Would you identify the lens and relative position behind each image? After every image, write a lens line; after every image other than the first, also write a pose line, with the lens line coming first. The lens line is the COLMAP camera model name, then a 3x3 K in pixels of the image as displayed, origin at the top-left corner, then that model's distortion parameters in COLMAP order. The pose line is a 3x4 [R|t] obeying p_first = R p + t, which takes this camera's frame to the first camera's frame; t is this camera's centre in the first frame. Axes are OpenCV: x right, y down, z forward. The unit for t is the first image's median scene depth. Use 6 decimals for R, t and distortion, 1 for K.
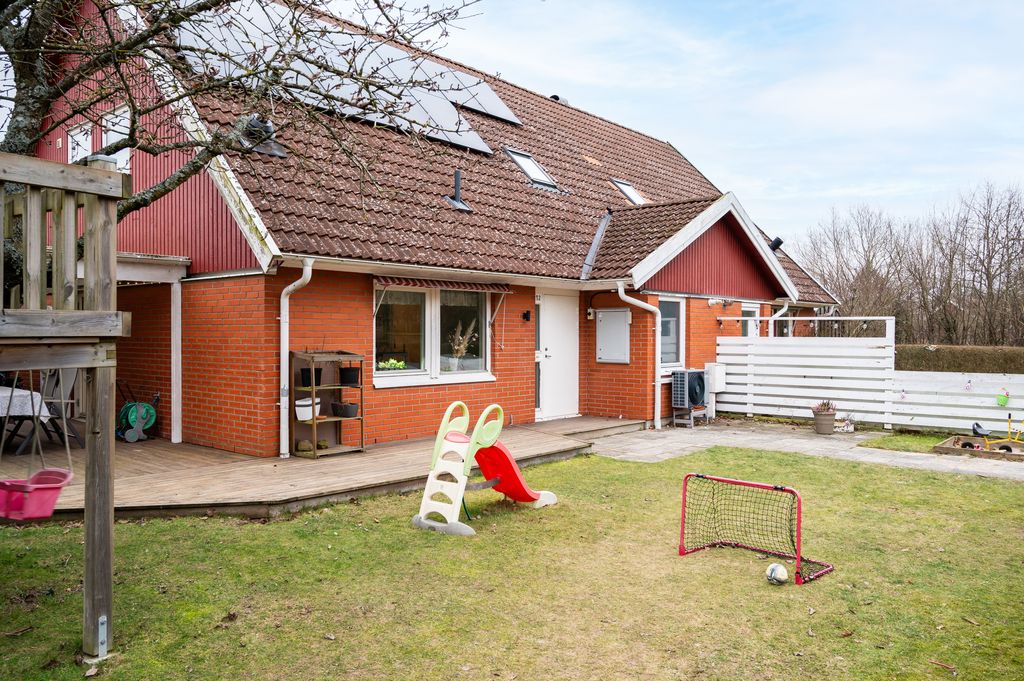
lens RADIAL K [[754.7, 0, 512.0], [0, 754.7, 340.5], [0, 0, 1]] dist [-0.002955, -0.001491]
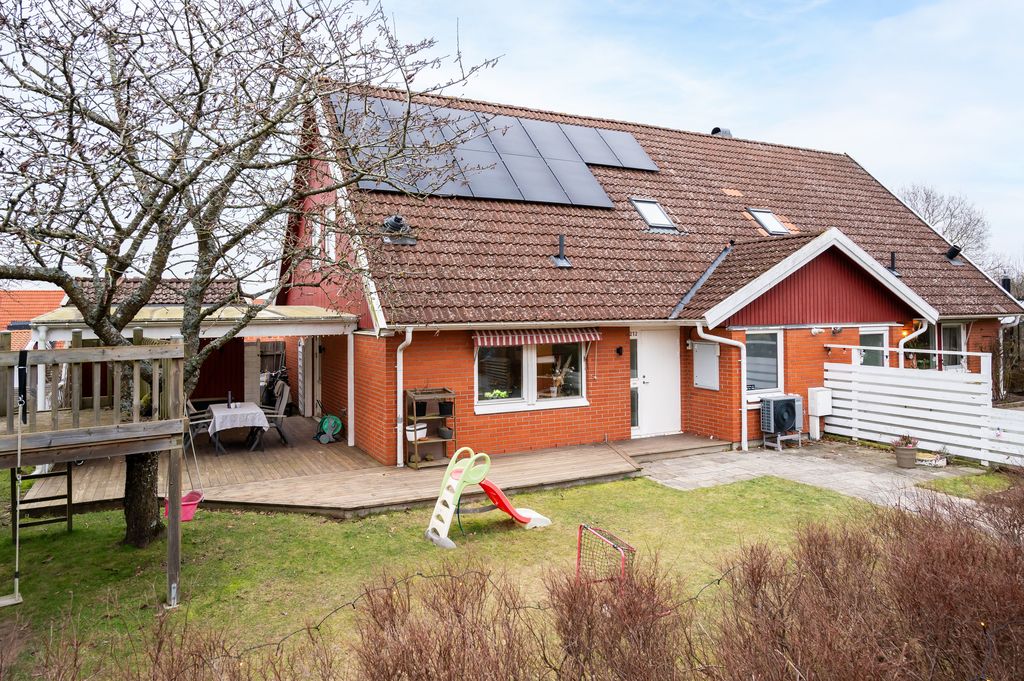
lens RADIAL K [[690.0, 0, 513.4], [0, 690.0, 295.2], [0, 0, 1]] dist [-0.006948, 0.000411]
pose [[0.928857, -0.016966, -0.370051, 0.313477], [0.006537, 0.999546, -0.029419, -0.103983], [0.370382, 0.024908, 0.928546, -0.101085]]
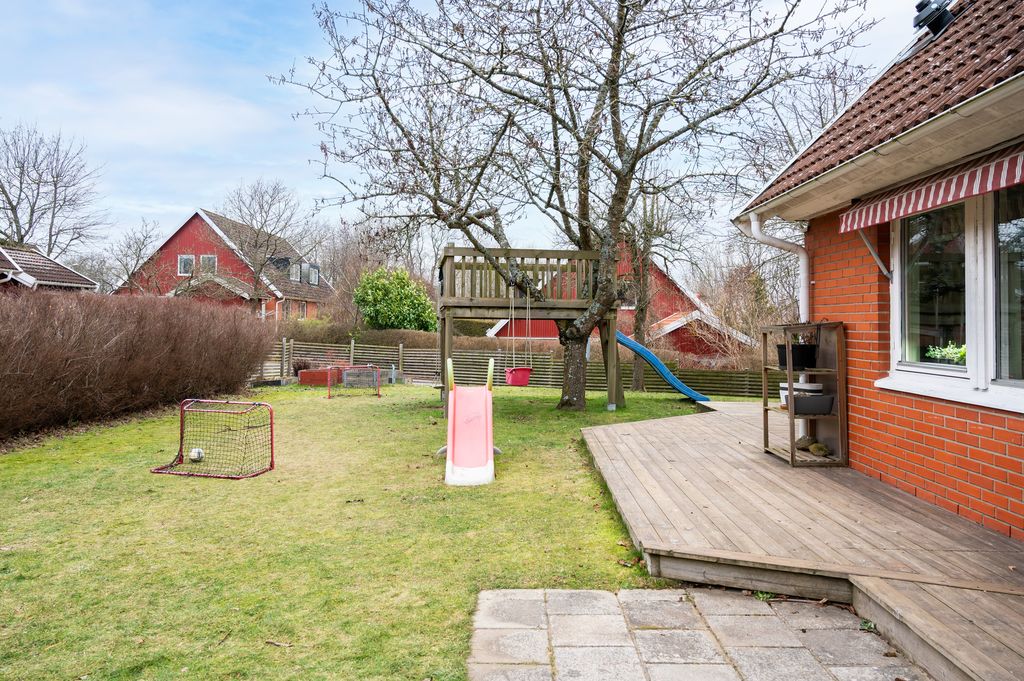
lens RADIAL K [[778.5, 0, 511.2], [0, 778.5, 301.4], [0, 0, 1]] dist [-0.006085, -0.001628]
pose [[-0.762126, -0.031457, -0.646664, 0.418432], [-0.022116, 0.999501, -0.022556, 0.015368], [0.647051, -0.002888, -0.762441, 1.211994]]
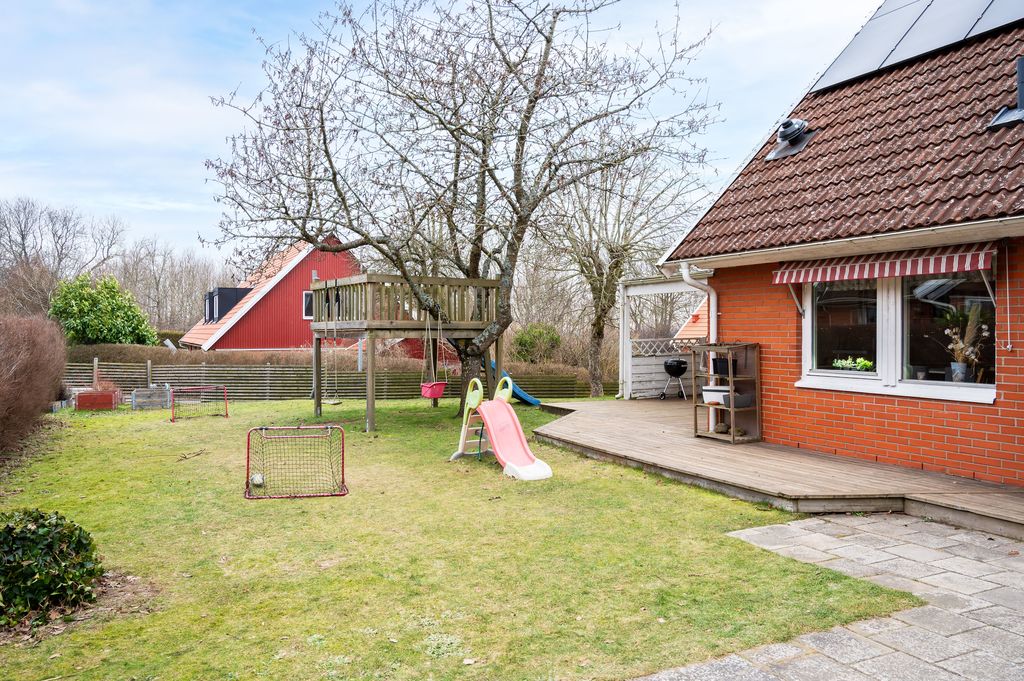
lens RADIAL K [[777.8, 0, 512.0], [0, 777.8, 340.5], [0, 0, 1]] dist [-0.005572, -0.002490]
pose [[-0.383808, 0.008675, -0.923372, 0.768594], [-0.011689, 0.999830, 0.014252, -0.001030], [0.923339, 0.016263, -0.383641, 0.986142]]
